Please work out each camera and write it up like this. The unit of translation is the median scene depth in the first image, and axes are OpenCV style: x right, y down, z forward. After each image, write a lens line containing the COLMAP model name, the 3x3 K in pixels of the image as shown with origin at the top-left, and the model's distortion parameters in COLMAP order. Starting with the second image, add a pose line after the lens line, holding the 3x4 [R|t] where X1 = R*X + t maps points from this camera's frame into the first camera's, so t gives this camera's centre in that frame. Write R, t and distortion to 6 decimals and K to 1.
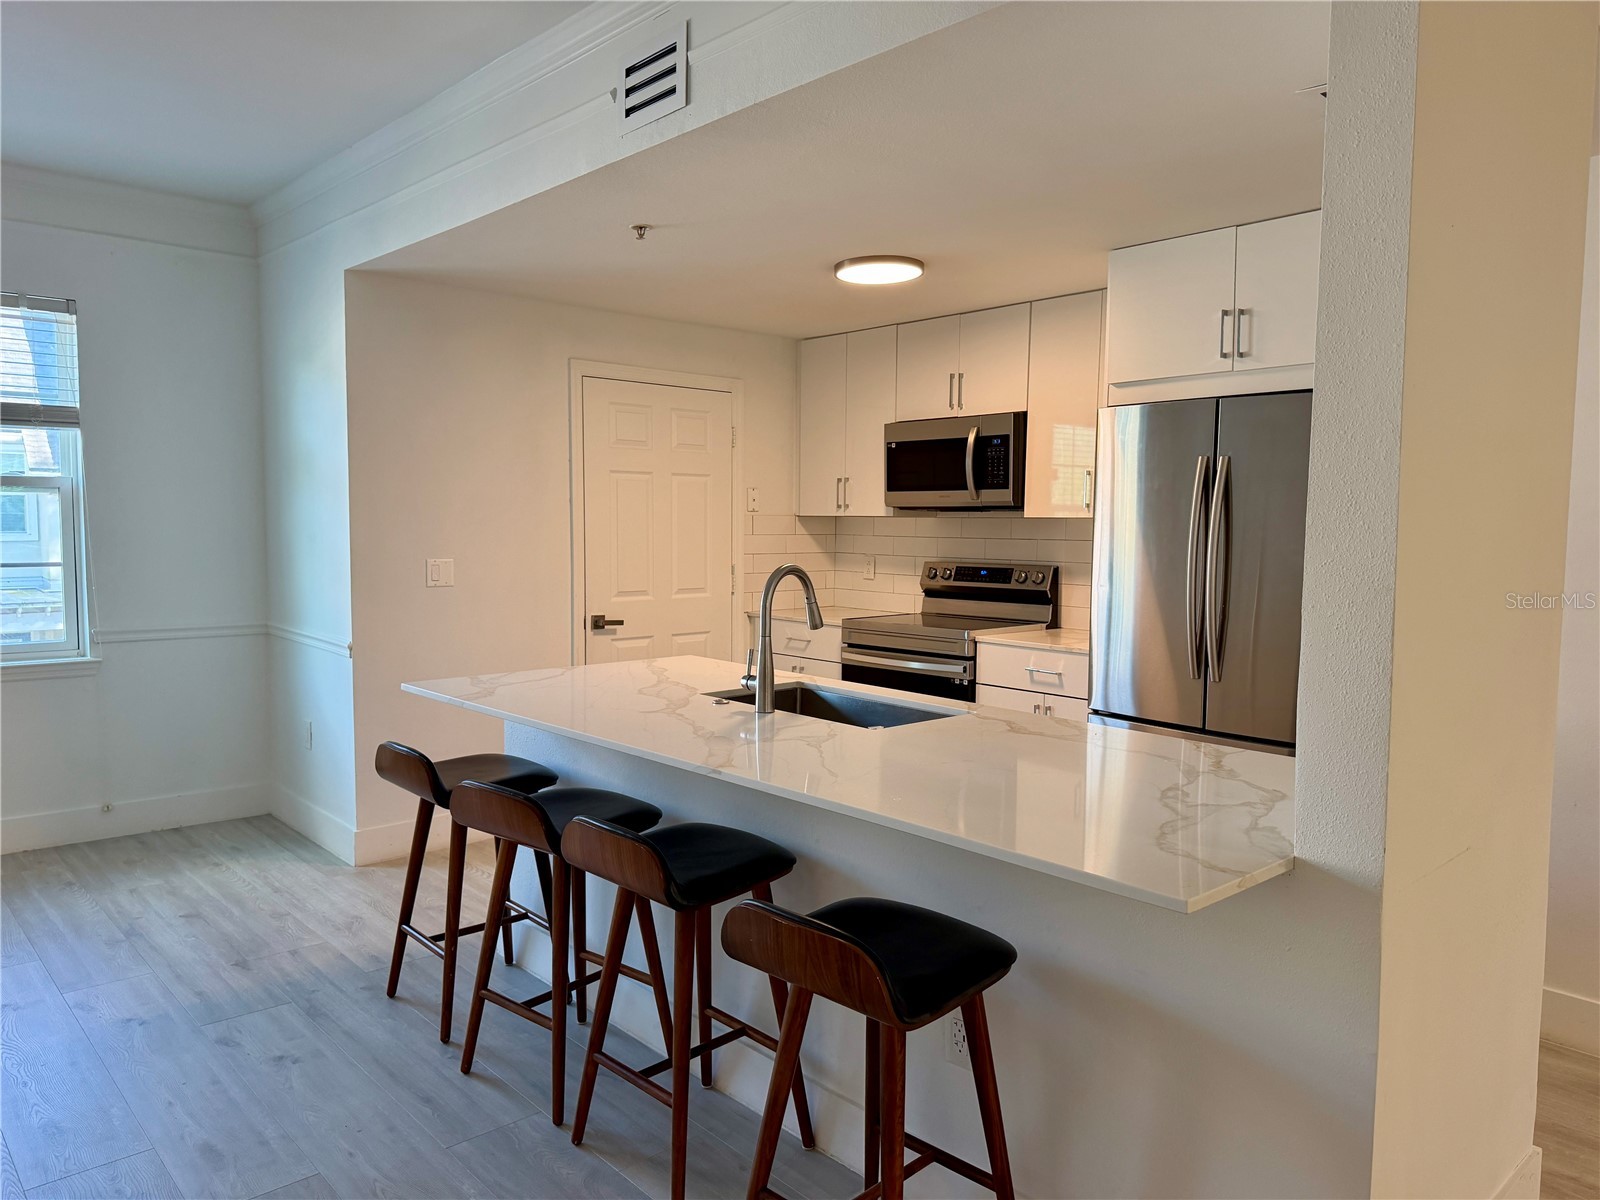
lens RADIAL K [[1118.0, 0, 795.3], [0, 1118.0, 600.0], [0, 0, 1]] dist [0.033629, -0.028563]
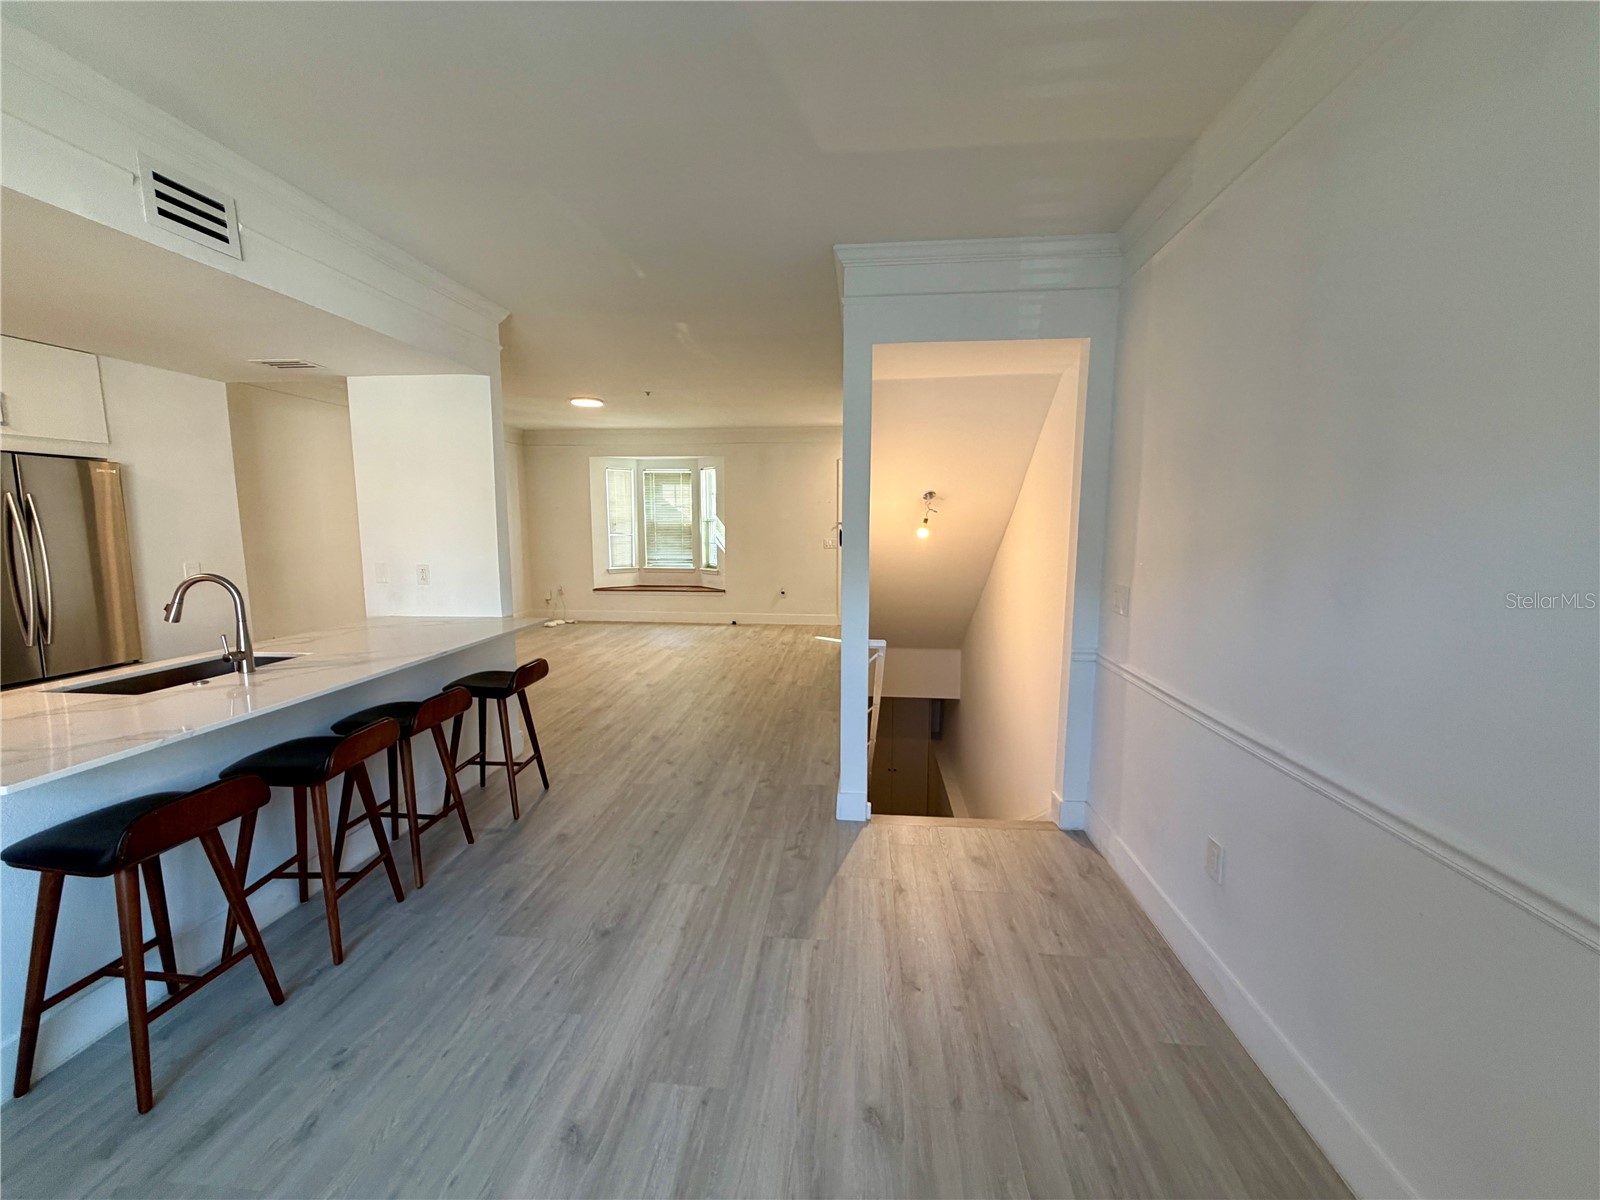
lens RADIAL K [[637.0, 0, 794.7], [0, 637.0, 599.2], [0, 0, 1]] dist [0.000180, -0.000132]
pose [[-0.667179, -0.101095, 0.738006, -0.709001], [0.045400, 0.983387, 0.175751, -0.071229], [-0.743513, 0.150763, -0.651505, 0.620964]]
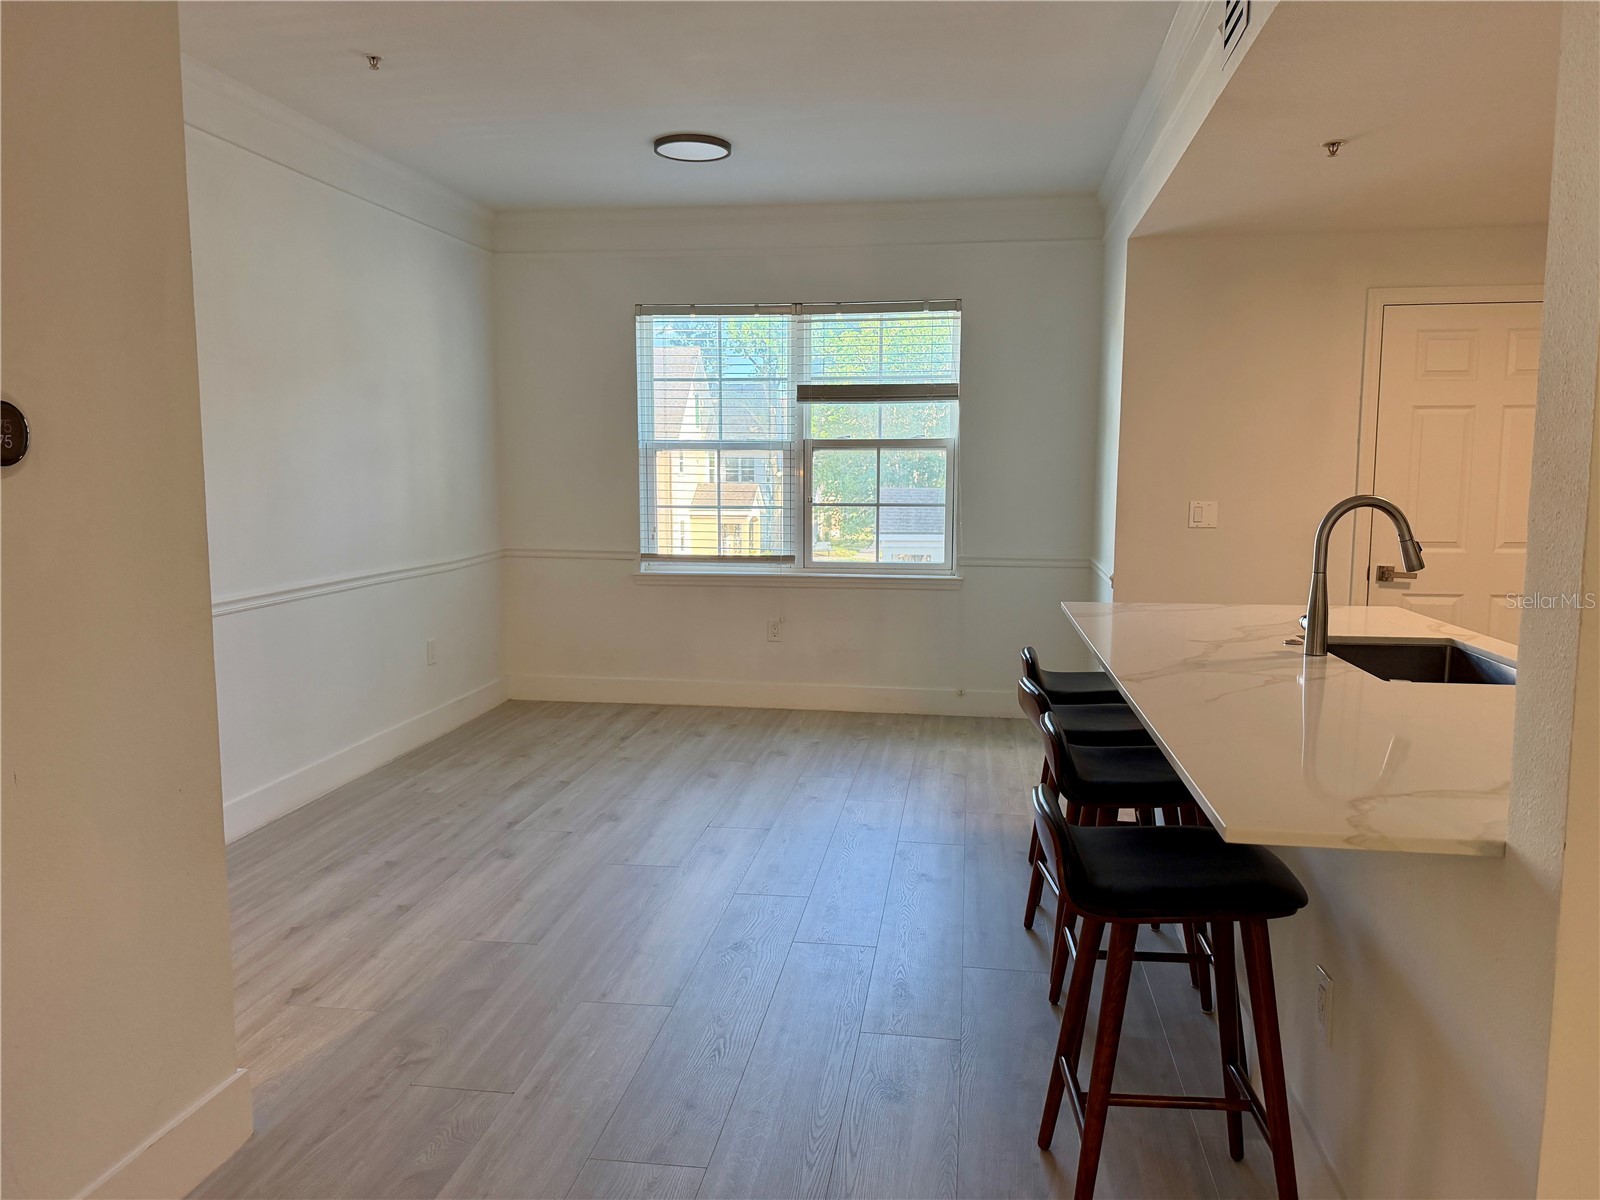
lens RADIAL K [[1118.0, 0, 790.1], [0, 1118.0, 602.7], [0, 0, 1]] dist [0.033629, -0.028563]
pose [[0.622520, 0.077410, -0.778766, 0.270750], [-0.049271, 0.996999, 0.059717, 0.014009], [0.781051, 0.001196, 0.624466, 0.042192]]
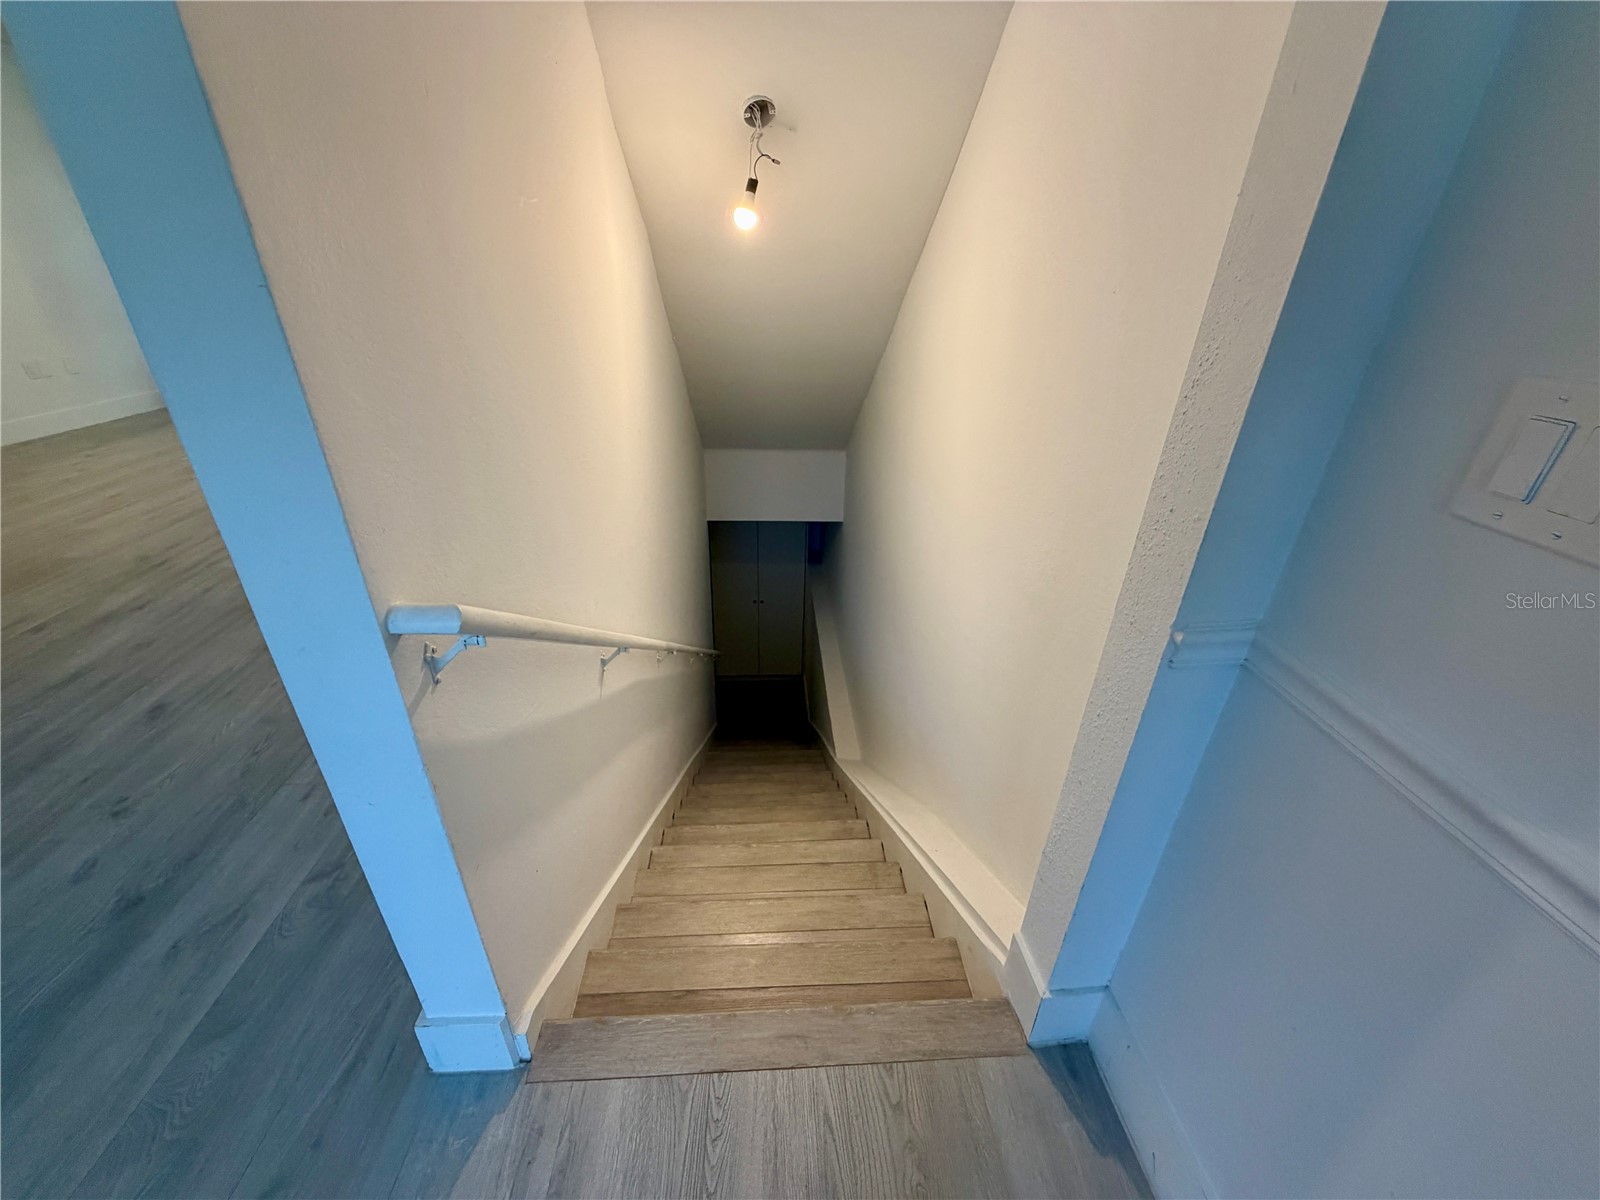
lens RADIAL K [[637.0, 0, 798.0], [0, 637.0, 599.4], [0, 0, 1]] dist [0.000180, -0.000132]
pose [[-0.773926, -0.318061, 0.547609, -0.437538], [0.013685, 0.856122, 0.516592, 0.008776], [-0.633128, 0.407298, -0.658223, 0.170008]]
